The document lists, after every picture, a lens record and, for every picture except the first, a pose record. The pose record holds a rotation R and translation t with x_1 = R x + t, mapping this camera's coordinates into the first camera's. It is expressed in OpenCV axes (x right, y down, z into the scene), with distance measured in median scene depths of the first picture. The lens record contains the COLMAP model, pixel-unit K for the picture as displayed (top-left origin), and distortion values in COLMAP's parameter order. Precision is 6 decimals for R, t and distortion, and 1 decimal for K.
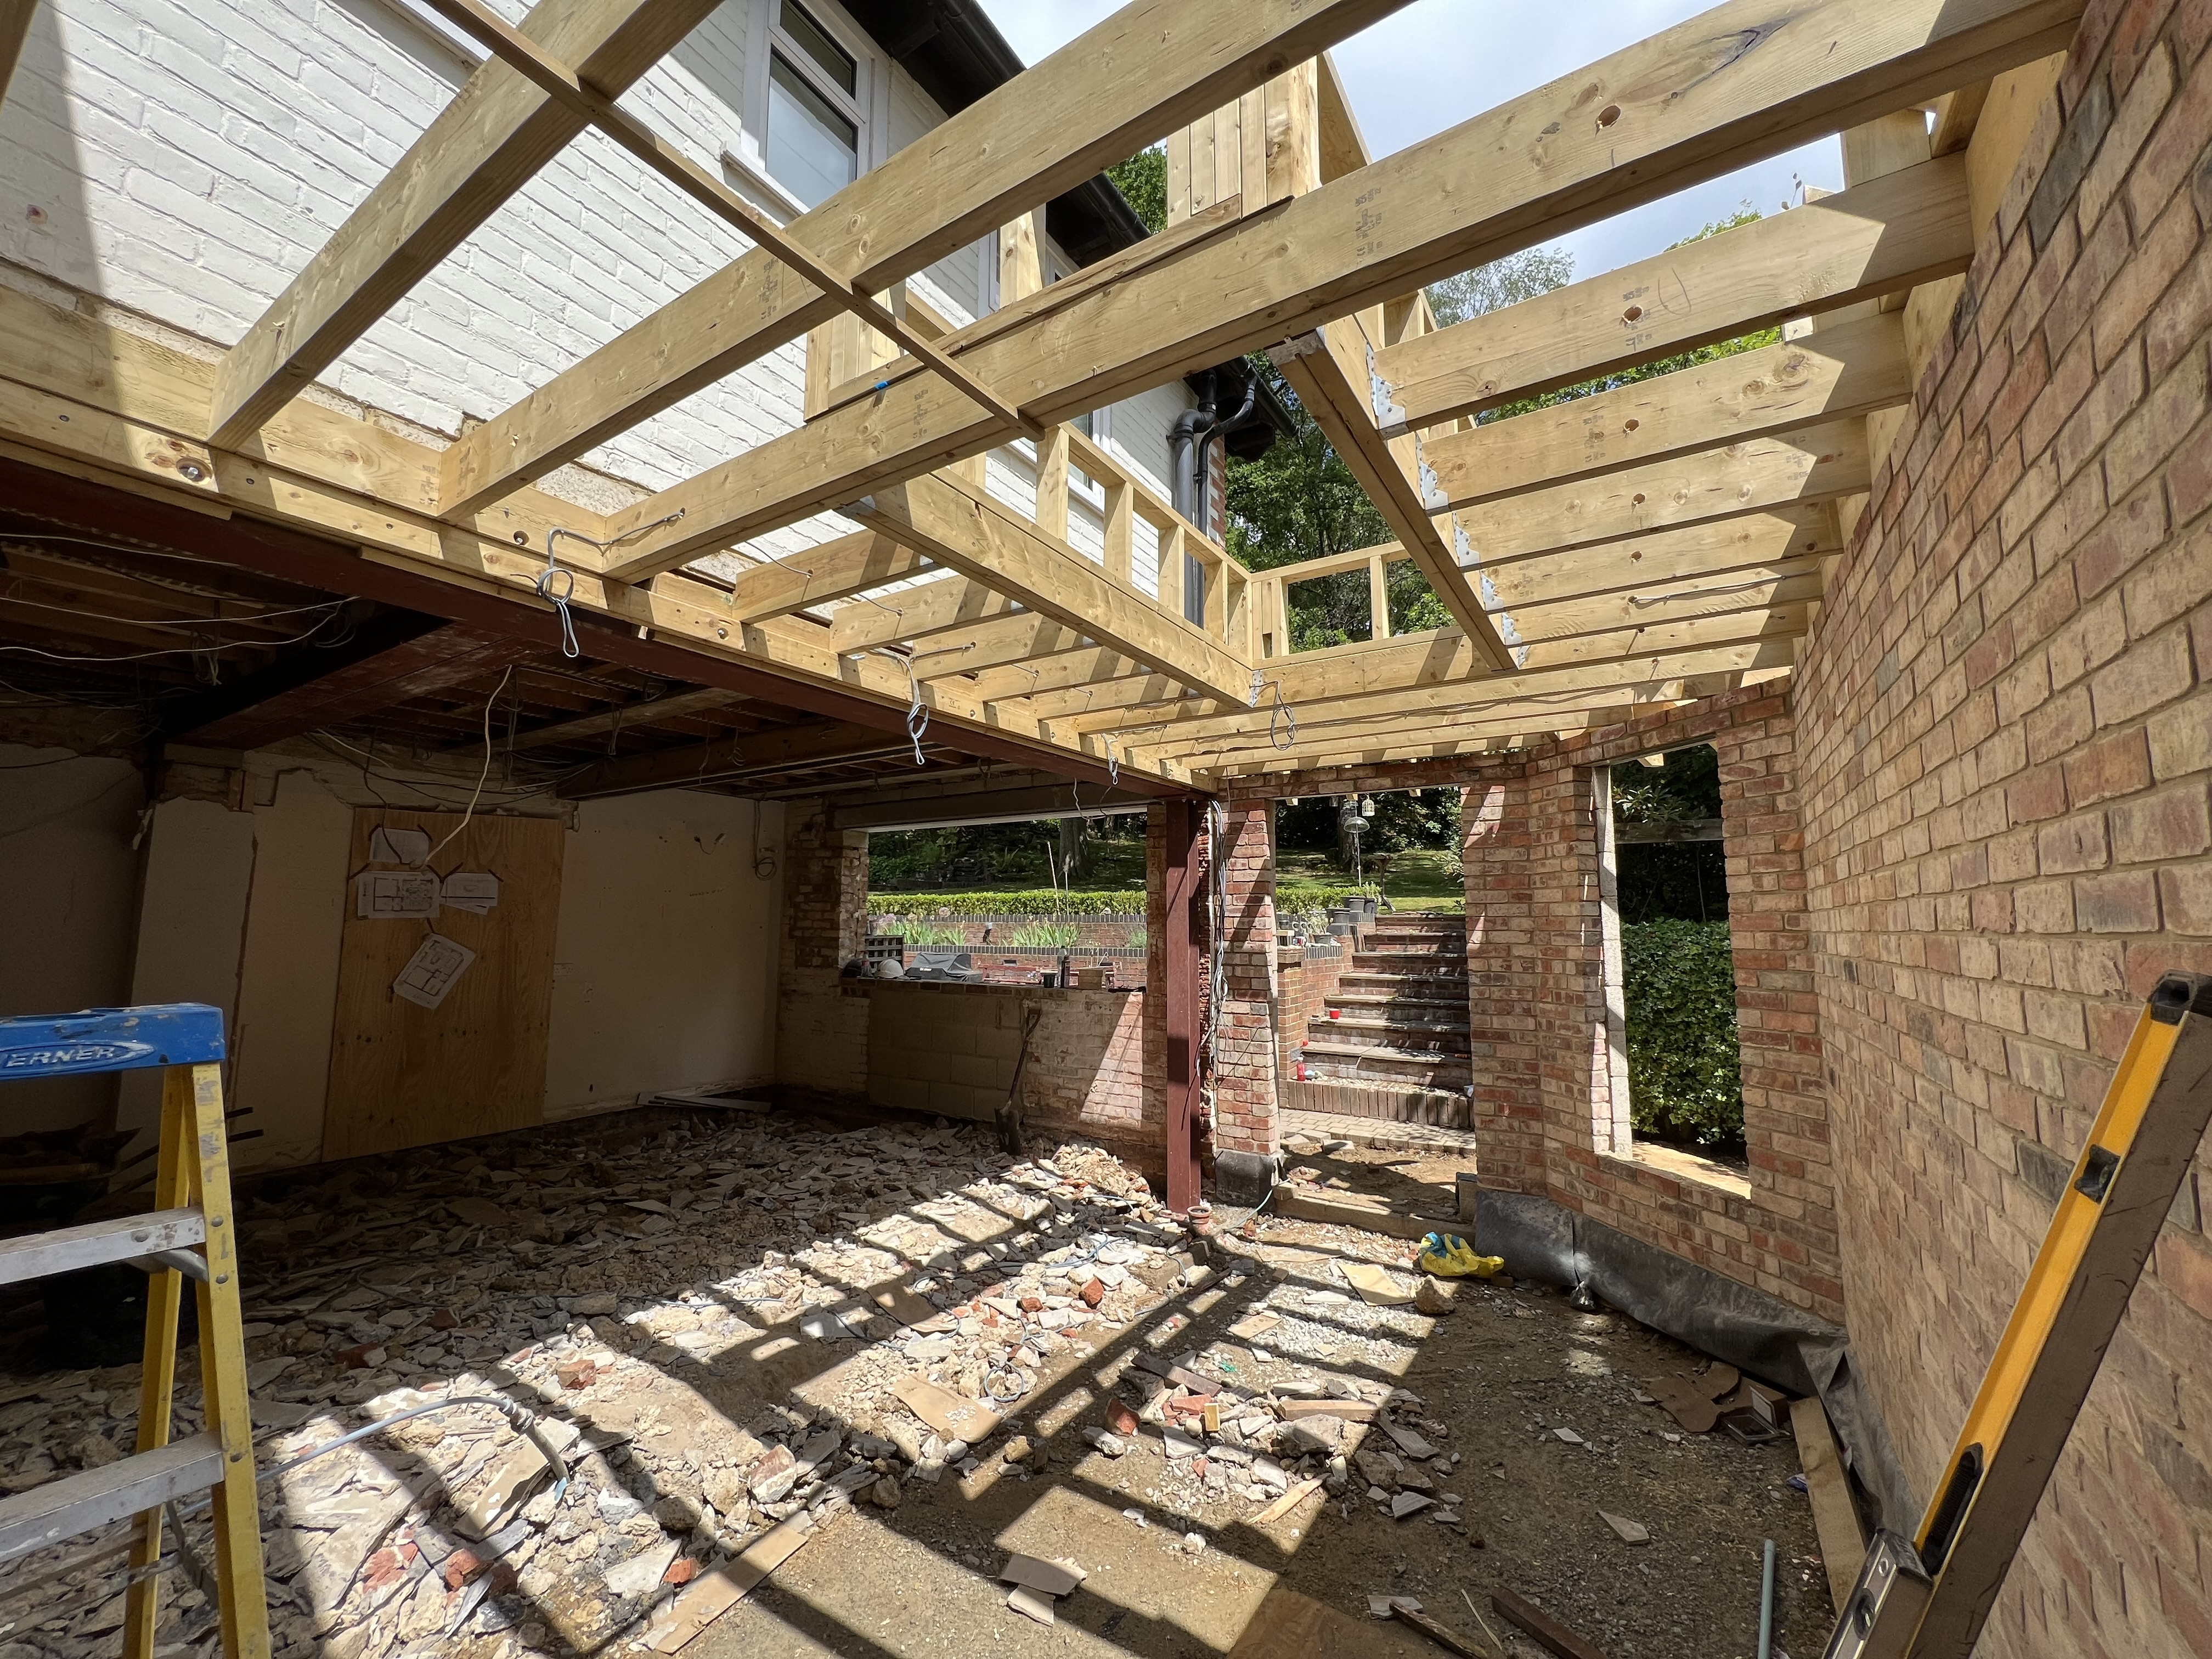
lens RADIAL K [[885.7, 0, 1106.8], [0, 885.7, 835.8], [0, 0, 1]] dist [-0.000220, -0.000005]
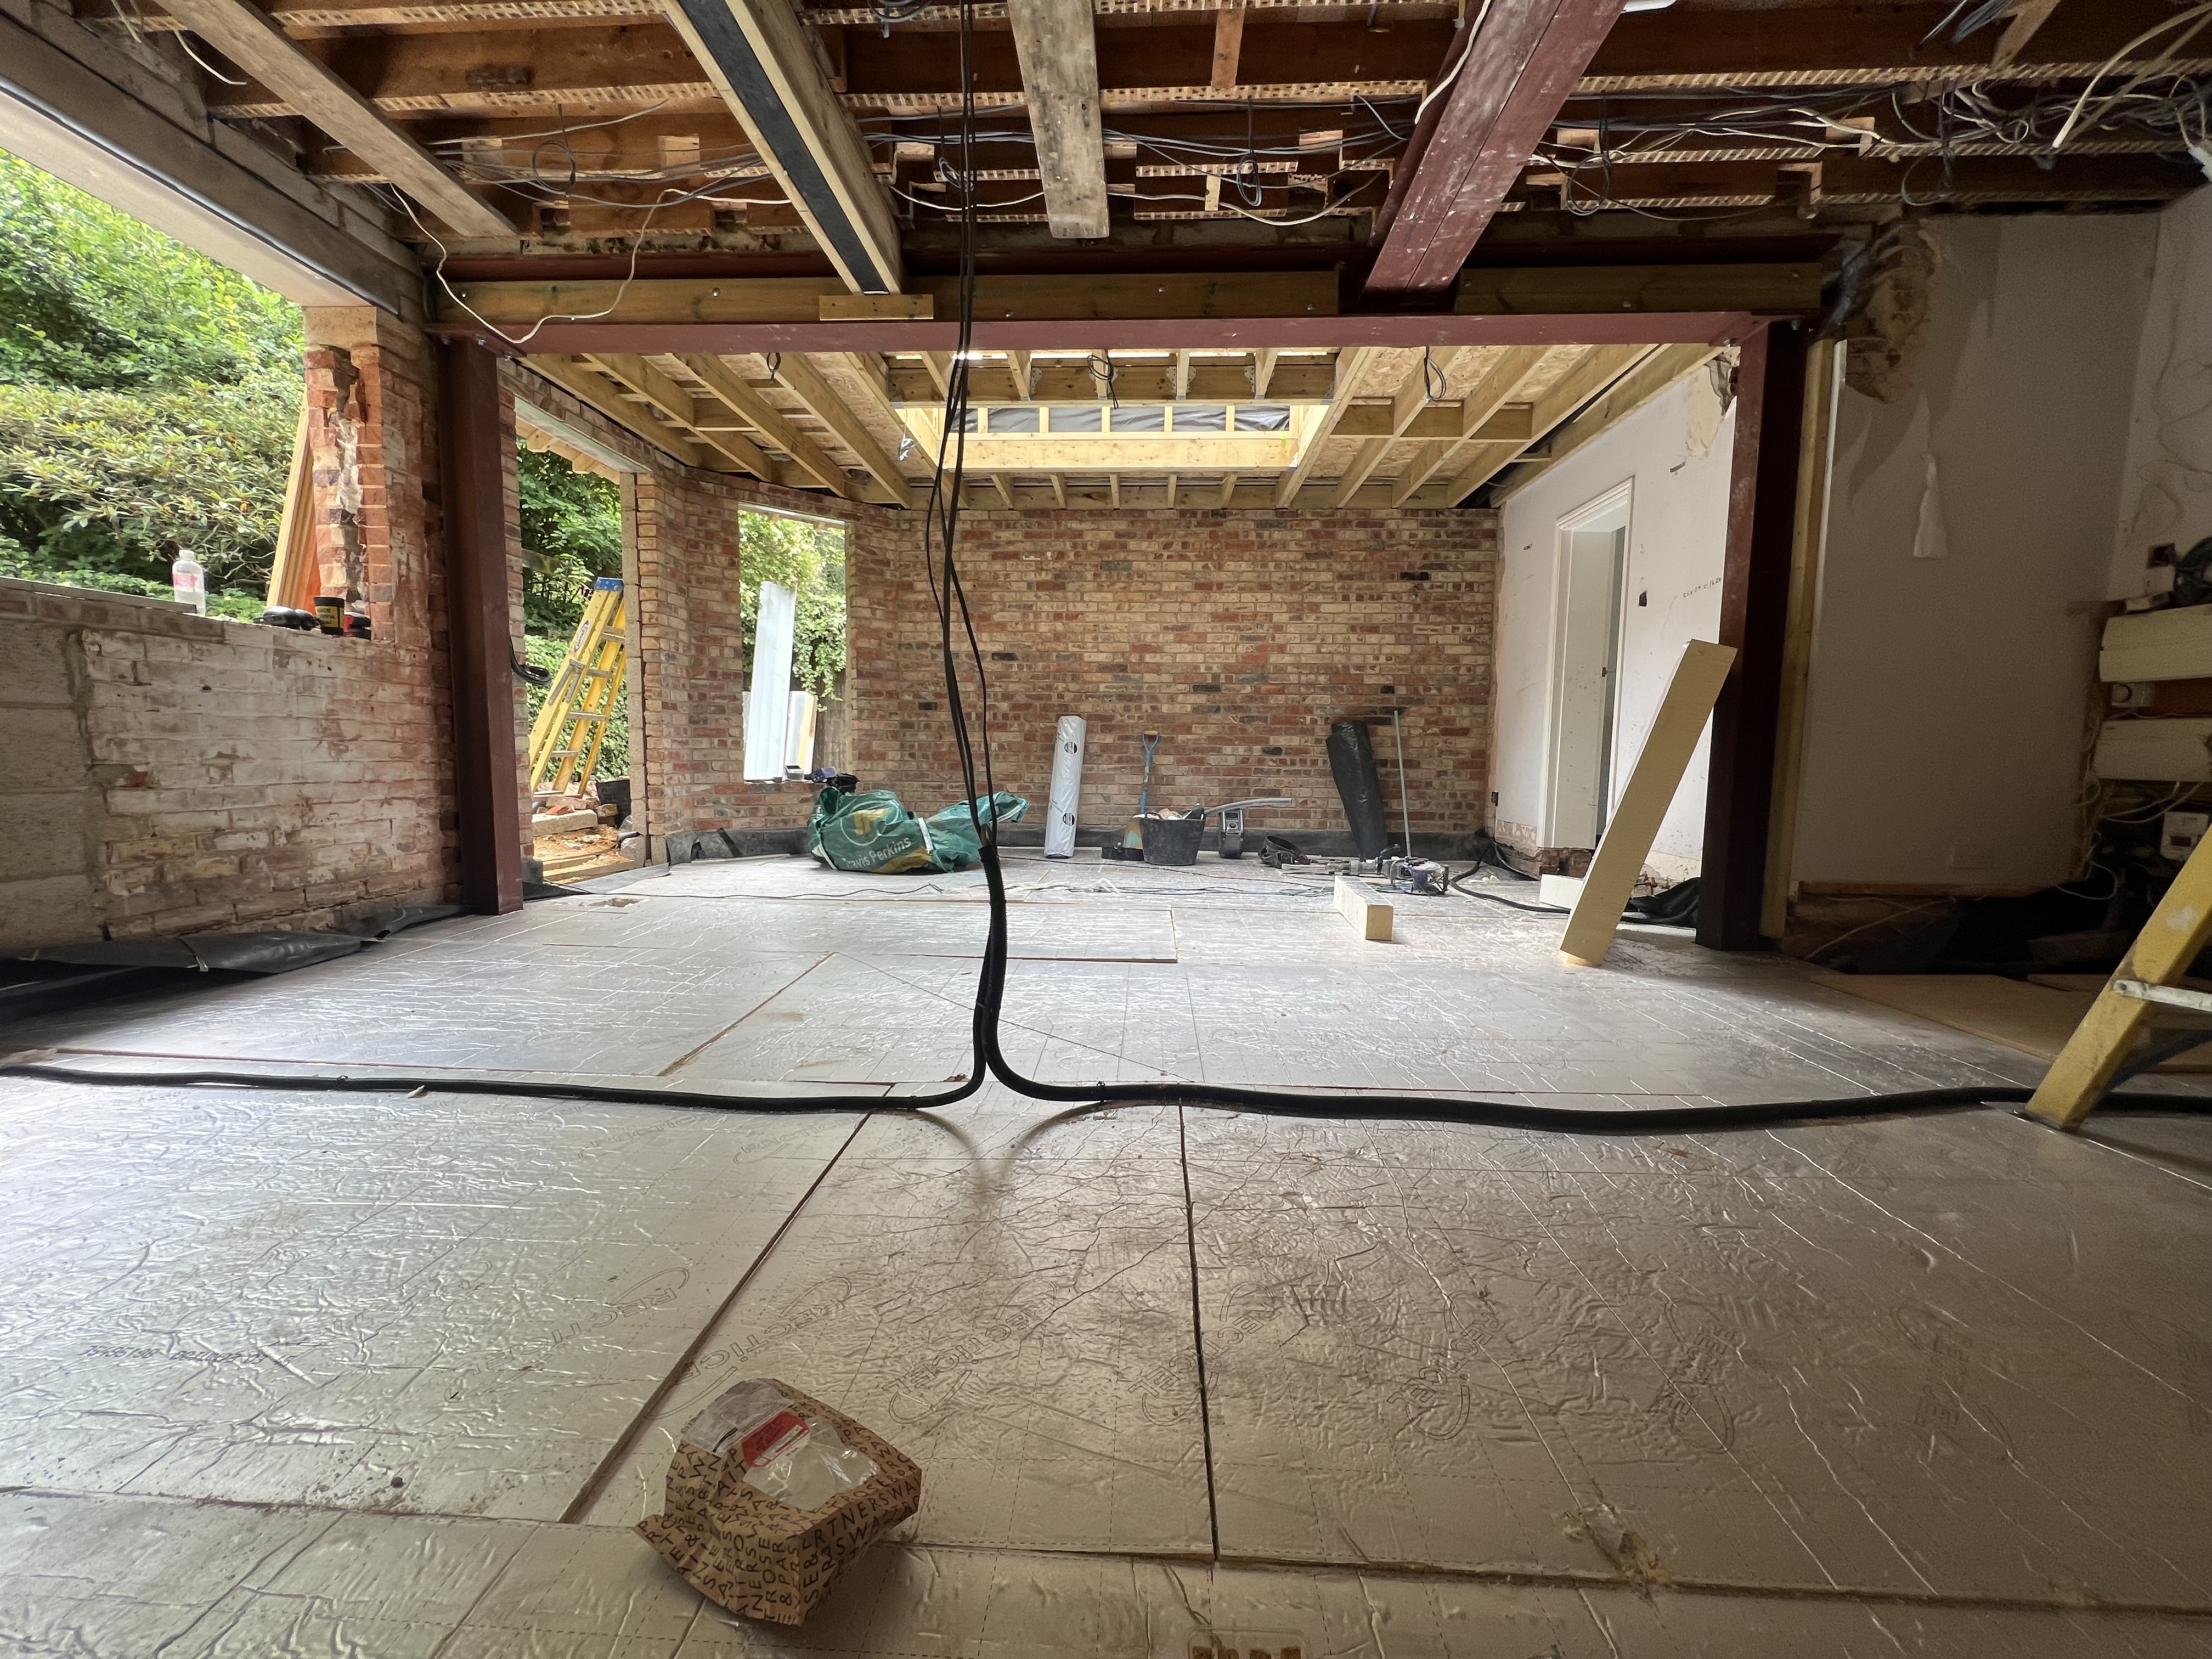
lens RADIAL K [[885.7, 0, 1104.7], [0, 885.7, 829.3], [0, 0, 1]] dist [-0.000220, -0.000005]
pose [[-0.499174, -0.087325, 0.862090, -0.932221], [-0.104707, 0.993697, 0.040028, 0.298840], [-0.860152, -0.070286, -0.505172, 1.157663]]
